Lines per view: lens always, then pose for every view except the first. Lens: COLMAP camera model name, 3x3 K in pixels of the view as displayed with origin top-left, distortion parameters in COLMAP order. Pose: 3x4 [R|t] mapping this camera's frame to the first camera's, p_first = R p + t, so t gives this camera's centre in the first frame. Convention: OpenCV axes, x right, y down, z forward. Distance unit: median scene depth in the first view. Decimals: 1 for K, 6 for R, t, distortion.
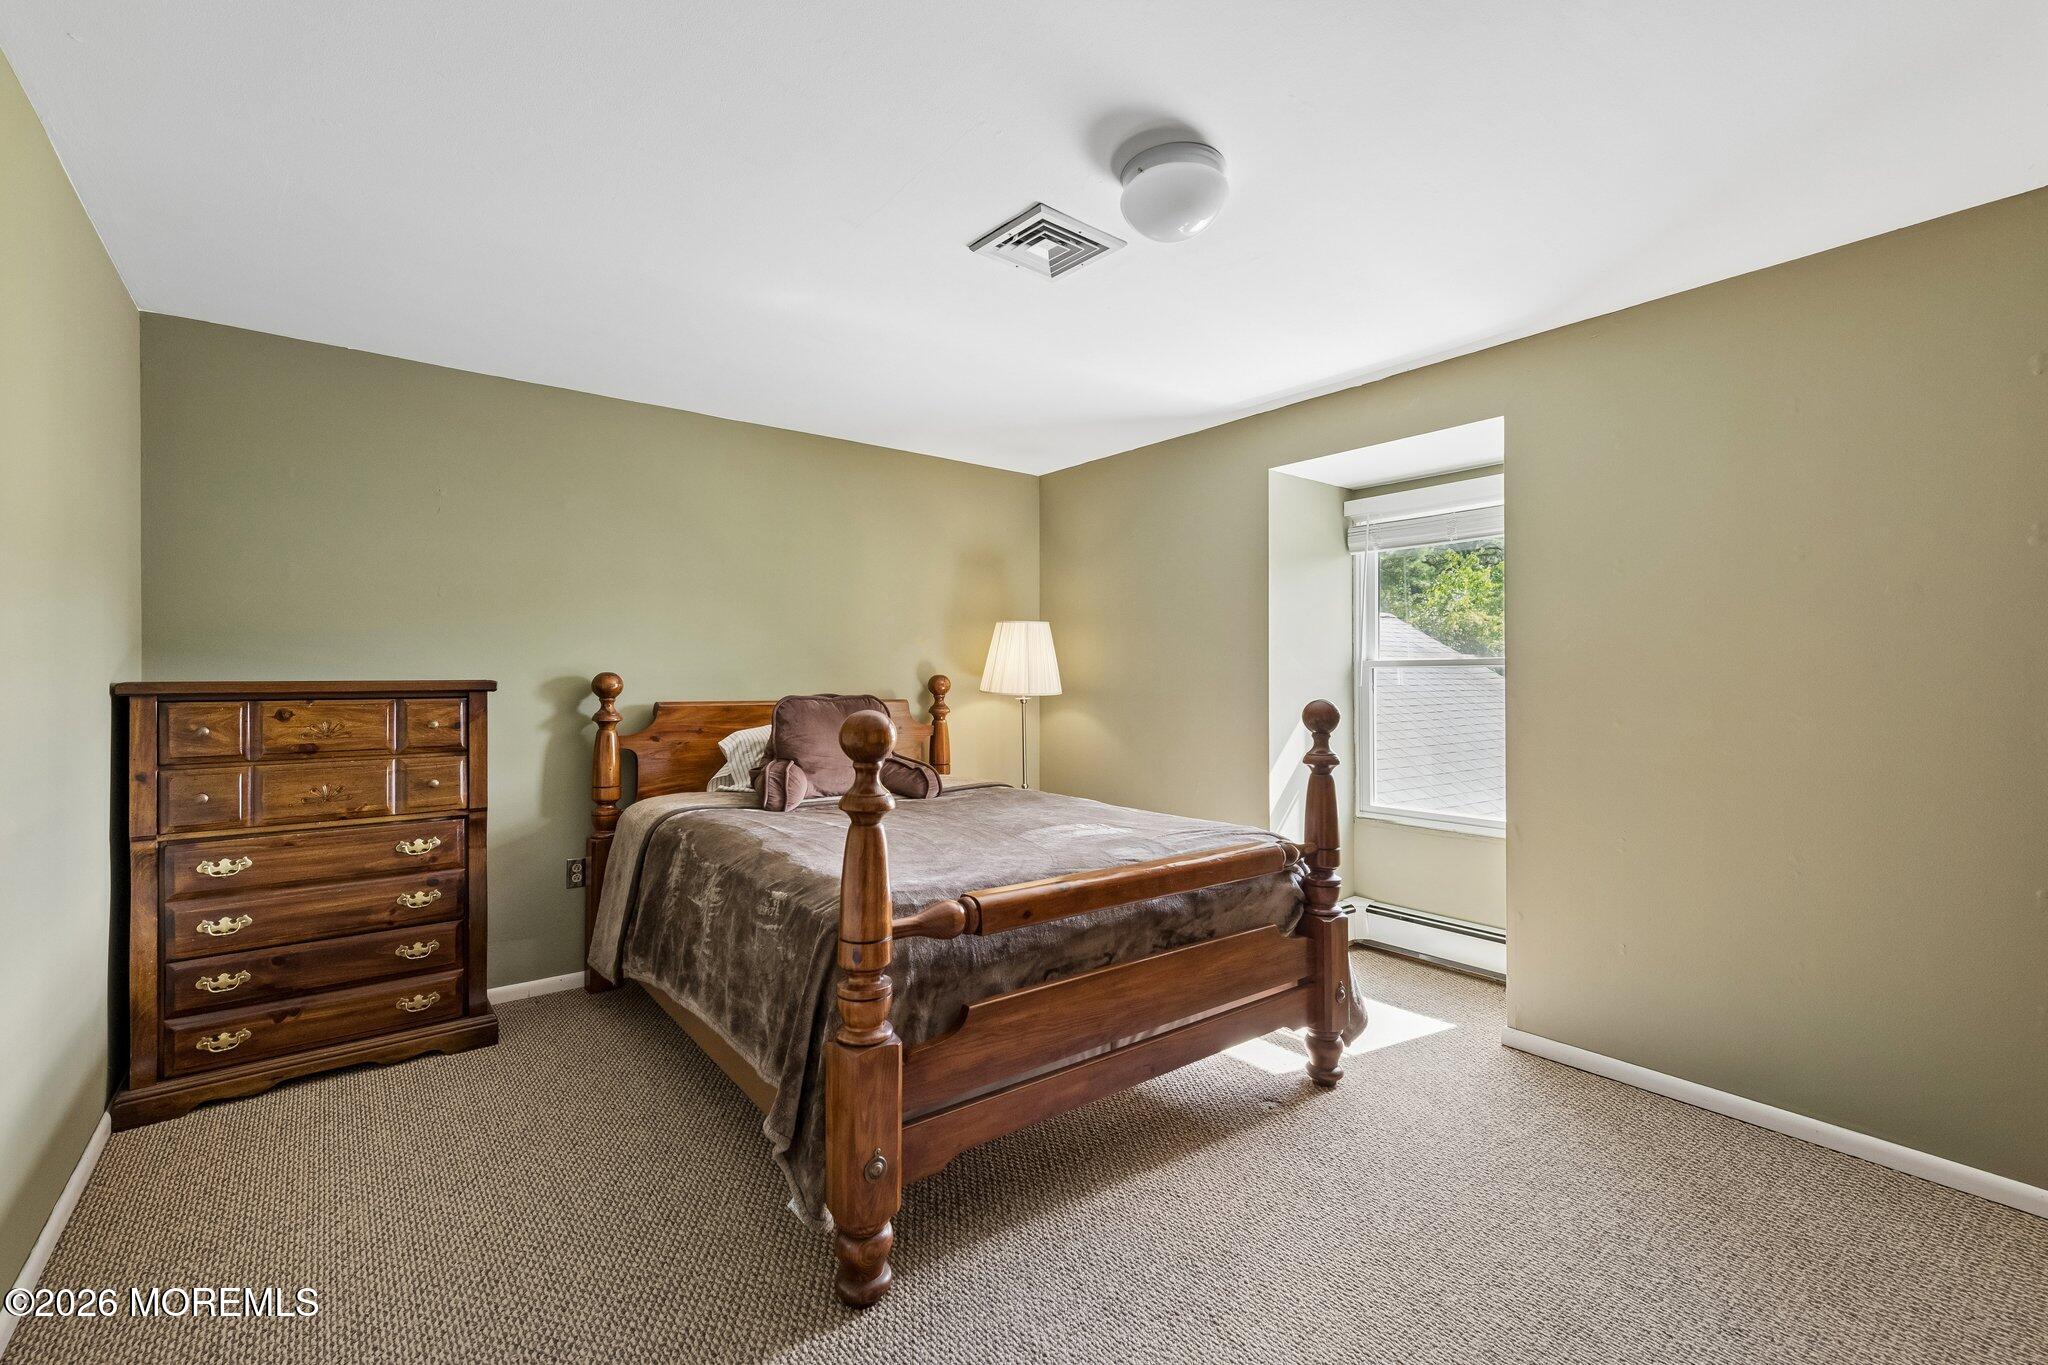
lens RADIAL K [[895.0, 0, 1026.0], [0, 895.0, 697.8], [0, 0, 1]] dist [0.000780, 0.000048]
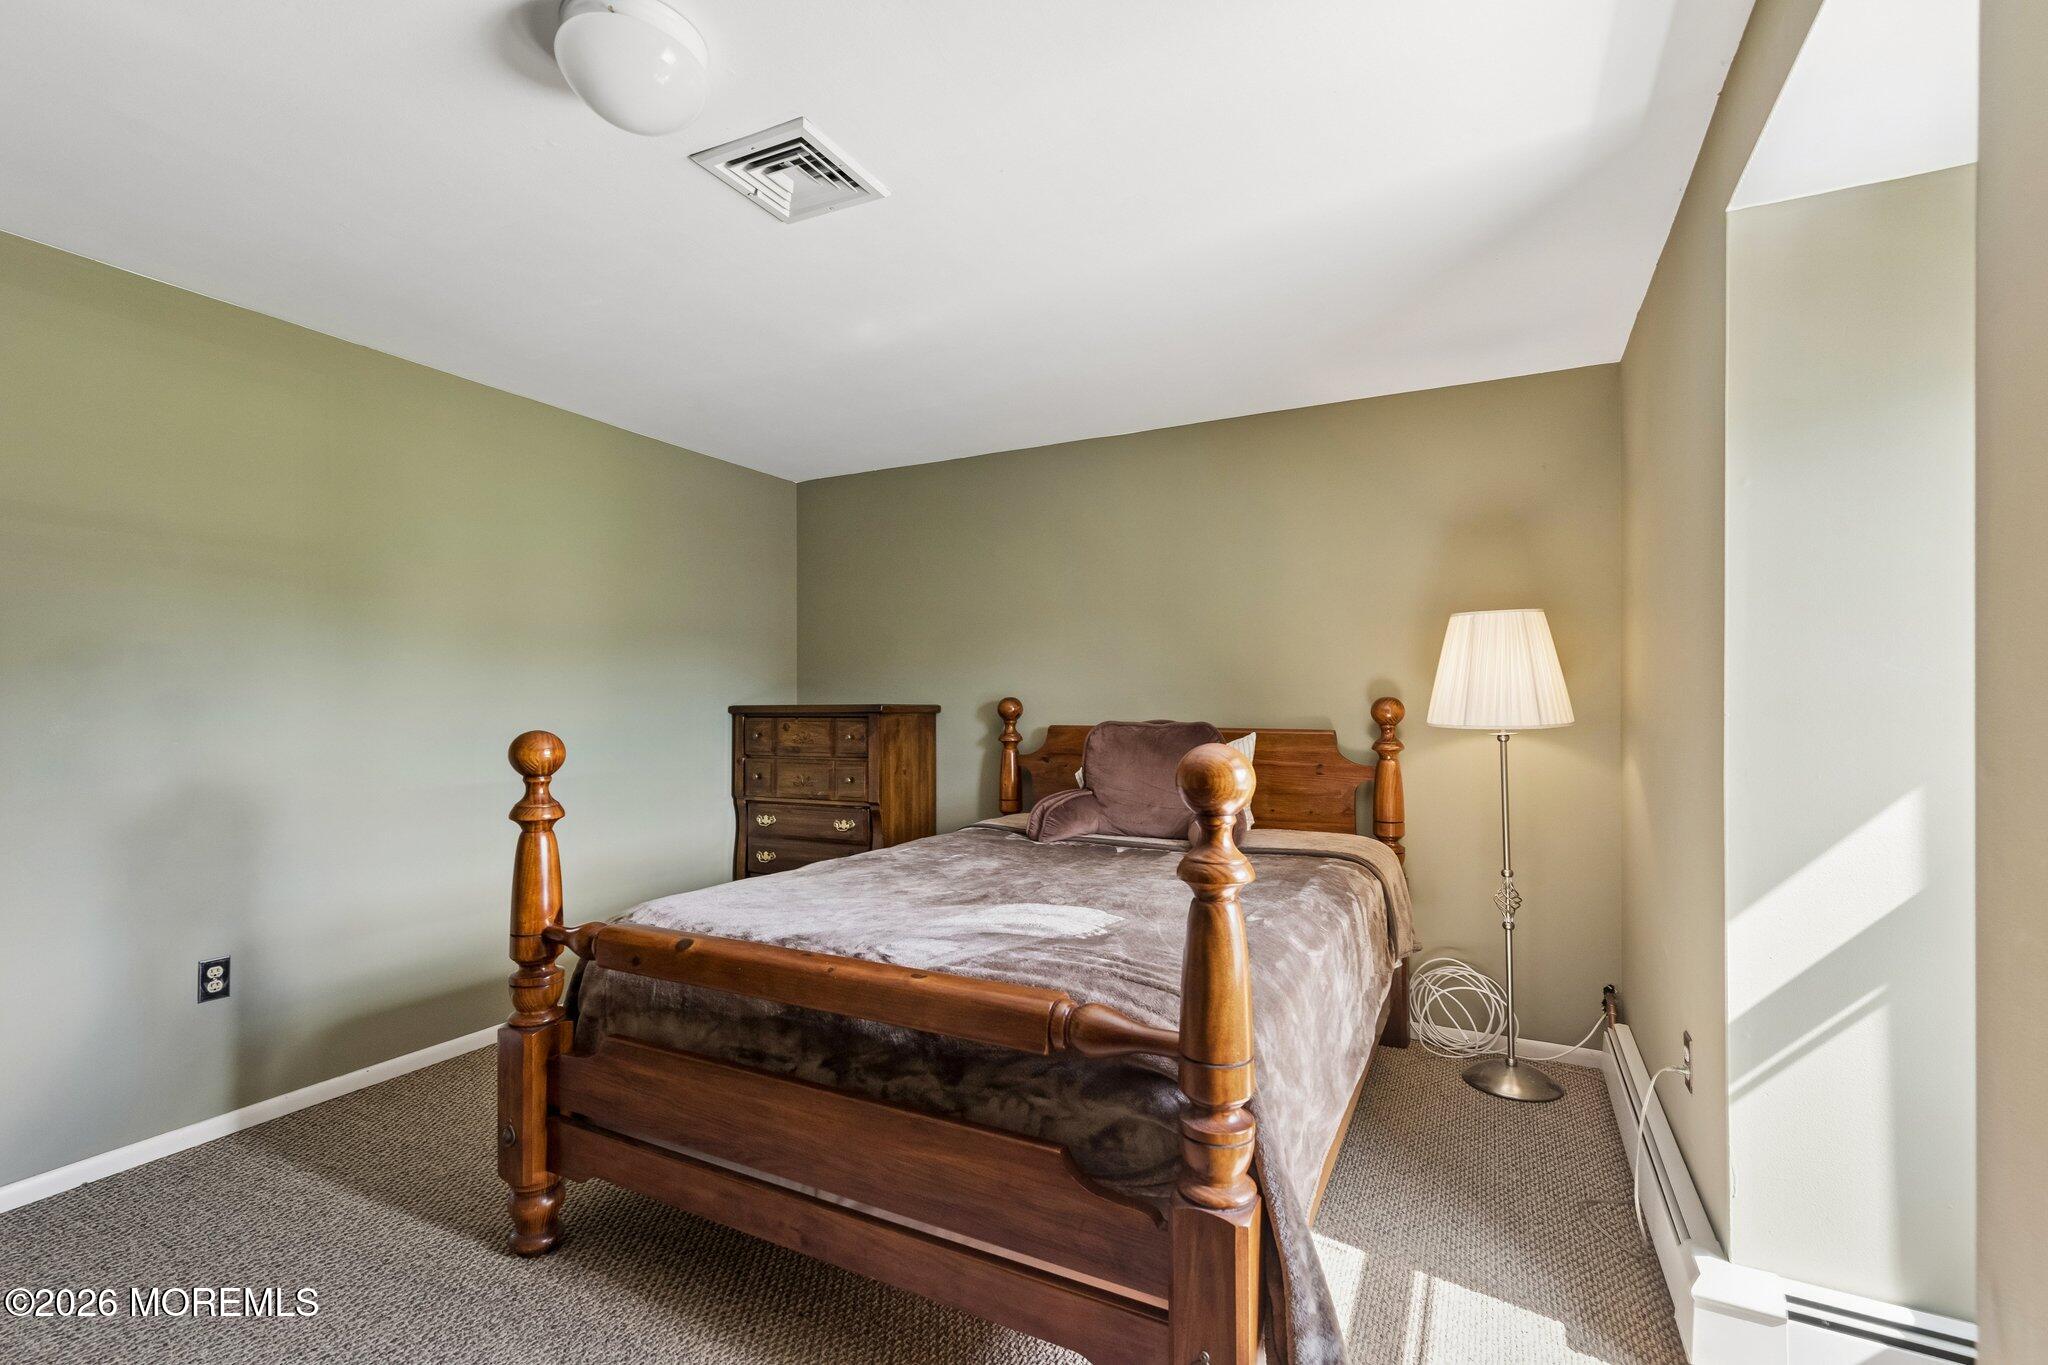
lens RADIAL K [[895.0, 0, 1026.0], [0, 895.0, 697.8], [0, 0, 1]] dist [0.000780, 0.000048]
pose [[0.417985, -0.008837, -0.908411, 0.610003], [-0.019328, 0.999640, -0.018618, -0.008597], [0.908248, 0.025340, 0.417664, 0.594639]]
